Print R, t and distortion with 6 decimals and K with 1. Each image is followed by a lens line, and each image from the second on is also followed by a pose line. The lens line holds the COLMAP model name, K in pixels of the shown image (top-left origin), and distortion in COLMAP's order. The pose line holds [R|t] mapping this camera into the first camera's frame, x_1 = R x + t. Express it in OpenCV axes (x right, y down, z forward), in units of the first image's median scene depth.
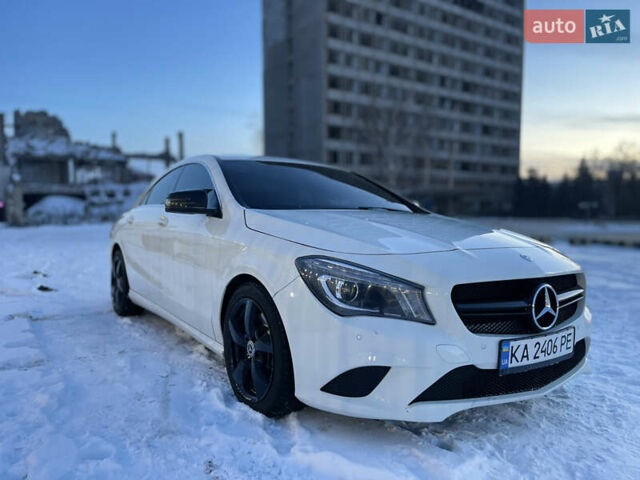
lens RADIAL K [[483.1, 0, 323.5], [0, 483.1, 234.9], [0, 0, 1]] dist [0.078854, -0.115909]
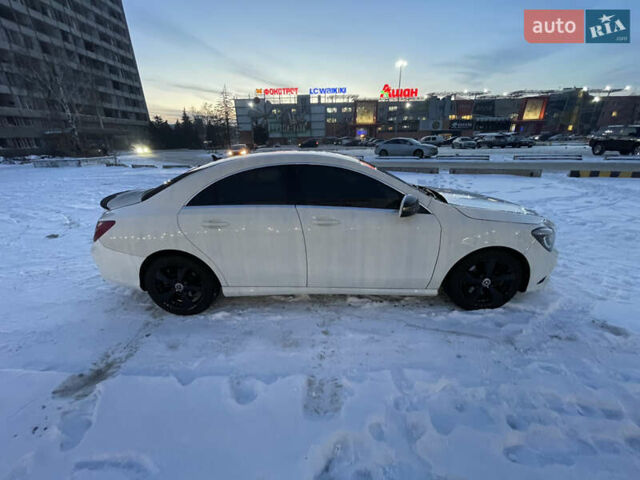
lens RADIAL K [[254.8, 0, 320.0], [0, 254.8, 240.0], [0, 0, 1]] dist [0.000238, 0.000275]
pose [[0.588843, -0.315509, 0.744122, -1.230875], [0.067787, 0.936696, 0.343519, -0.306542], [-0.805400, -0.151837, 0.572954, 1.002486]]
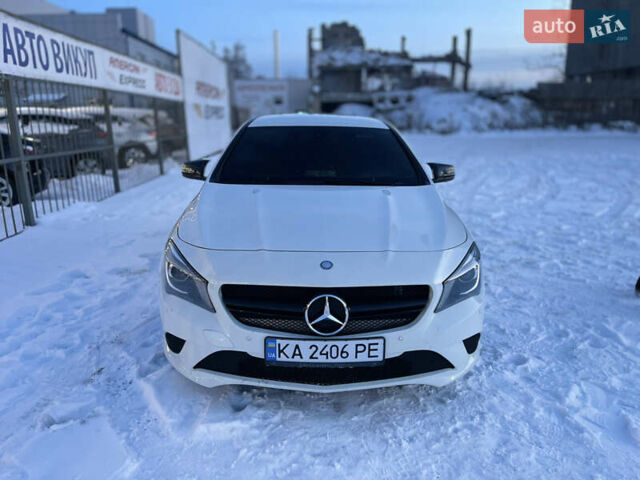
lens RADIAL K [[483.1, 0, 323.5], [0, 483.1, 234.9], [0, 0, 1]] dist [0.078854, -0.115909]
pose [[0.837757, 0.121928, -0.532256, 0.893422], [-0.015385, 0.979635, 0.200197, -0.208568], [0.545826, -0.159528, 0.822572, 0.153932]]
